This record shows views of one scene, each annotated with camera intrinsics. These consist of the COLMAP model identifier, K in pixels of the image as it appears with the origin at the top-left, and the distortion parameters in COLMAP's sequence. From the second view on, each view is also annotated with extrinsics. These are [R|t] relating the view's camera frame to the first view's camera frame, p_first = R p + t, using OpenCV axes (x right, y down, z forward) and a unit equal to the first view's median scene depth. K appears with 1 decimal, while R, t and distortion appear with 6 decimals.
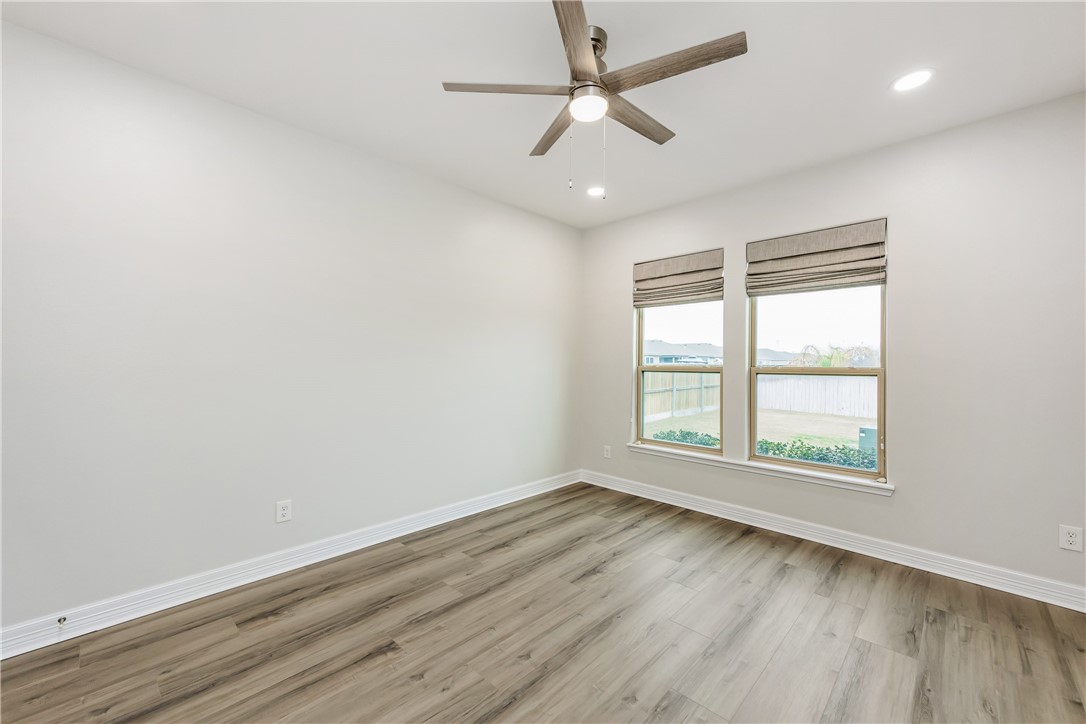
lens RADIAL K [[435.2, 0, 543.0], [0, 435.2, 362.0], [0, 0, 1]] dist [0.012053, -0.000165]
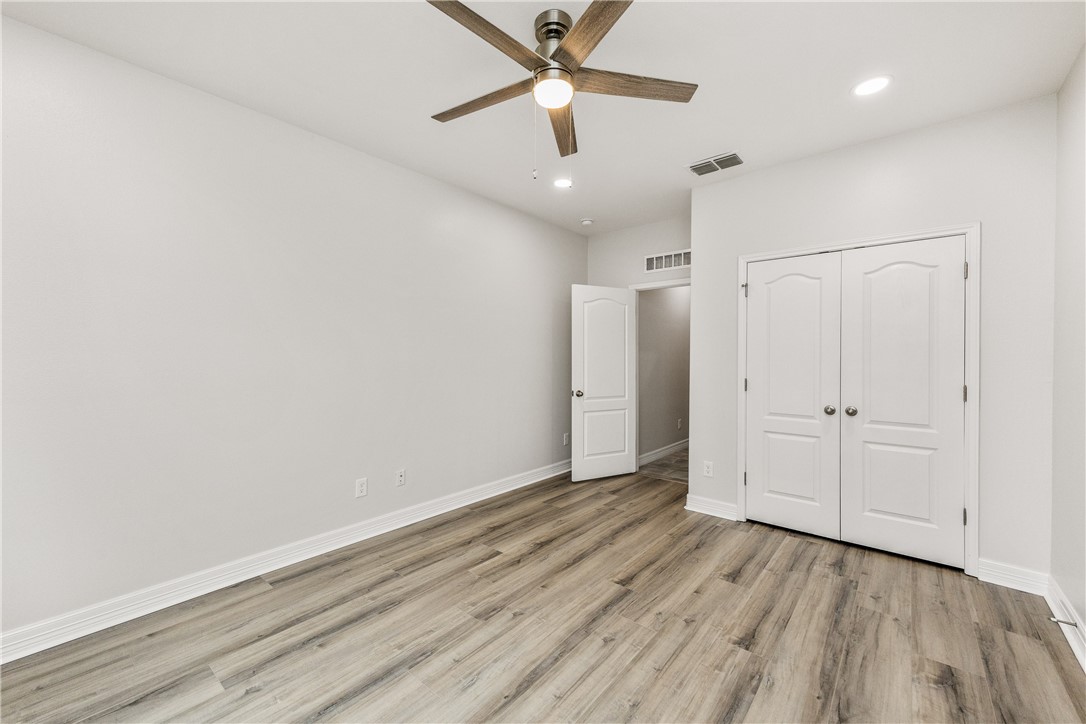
lens RADIAL K [[435.2, 0, 543.0], [0, 435.2, 362.0], [0, 0, 1]] dist [0.012053, -0.000165]
pose [[-0.997343, -0.010080, -0.072143, 0.182132], [-0.010881, 0.999883, 0.010720, -0.006181], [0.072027, 0.011476, -0.997337, 1.867676]]
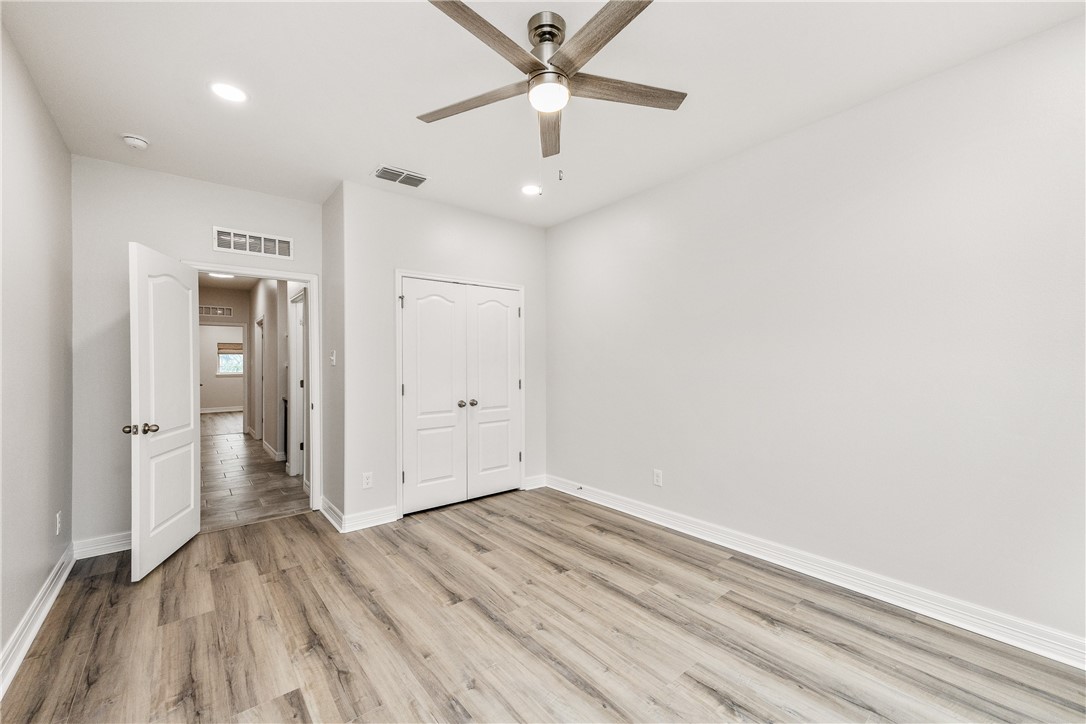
lens RADIAL K [[435.2, 0, 543.0], [0, 435.2, 362.0], [0, 0, 1]] dist [0.012053, -0.000165]
pose [[-0.117468, -0.008349, -0.993042, 1.005813], [0.006212, 0.999939, -0.009142, -0.005974], [0.993057, -0.007242, -0.117409, 1.051141]]
